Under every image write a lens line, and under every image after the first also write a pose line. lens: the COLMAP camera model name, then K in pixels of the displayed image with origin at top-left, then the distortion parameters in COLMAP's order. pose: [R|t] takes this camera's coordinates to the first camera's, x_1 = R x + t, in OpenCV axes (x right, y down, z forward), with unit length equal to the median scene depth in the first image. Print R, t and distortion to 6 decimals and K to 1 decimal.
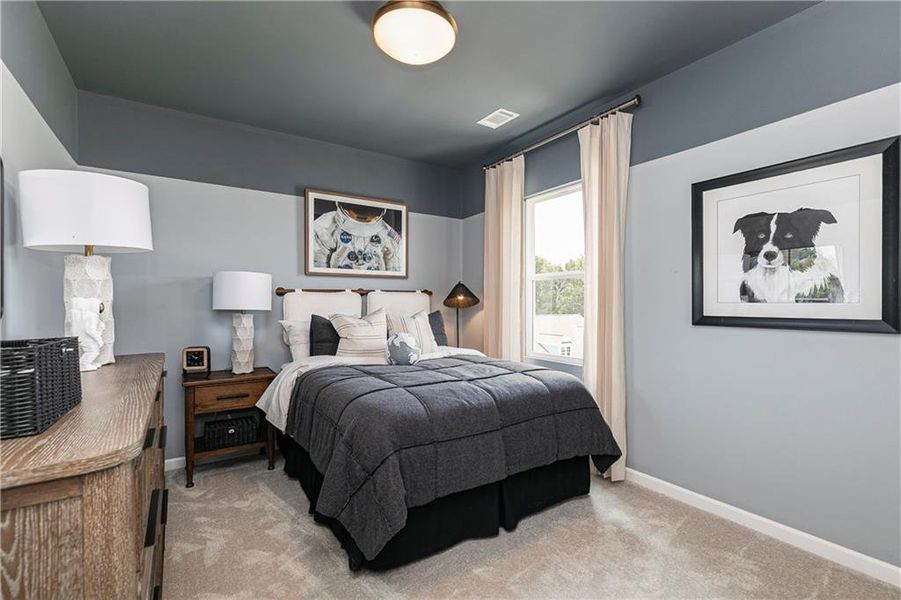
lens RADIAL K [[407.0, 0, 449.9], [0, 407.0, 302.0], [0, 0, 1]] dist [-0.001810, 0.000347]
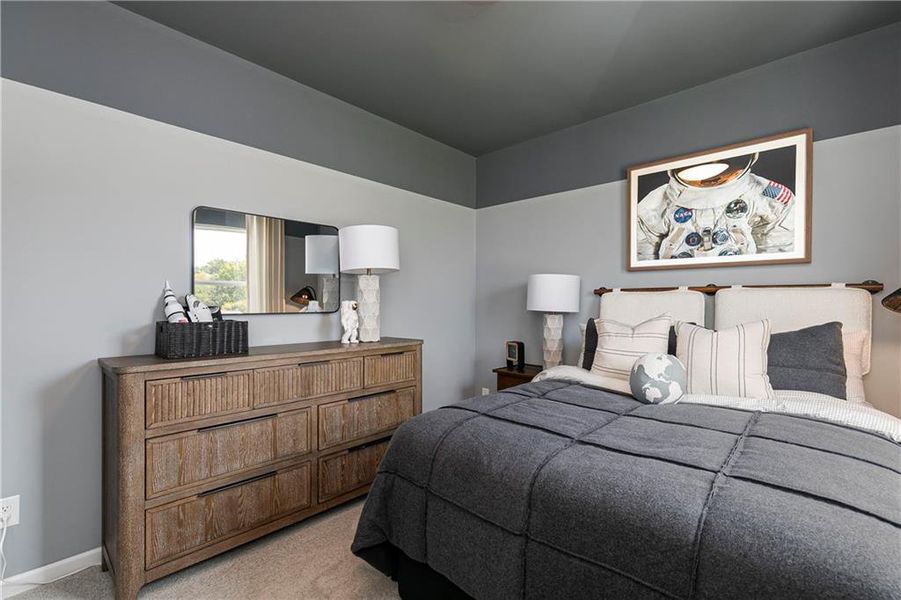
lens RADIAL K [[407.0, 0, 451.8], [0, 407.0, 299.1], [0, 0, 1]] dist [-0.001810, 0.000347]
pose [[0.232341, -0.006710, -0.972611, 0.365204], [-0.001740, 0.999972, -0.007314, -0.002742], [0.972633, 0.003392, 0.232323, 0.444421]]
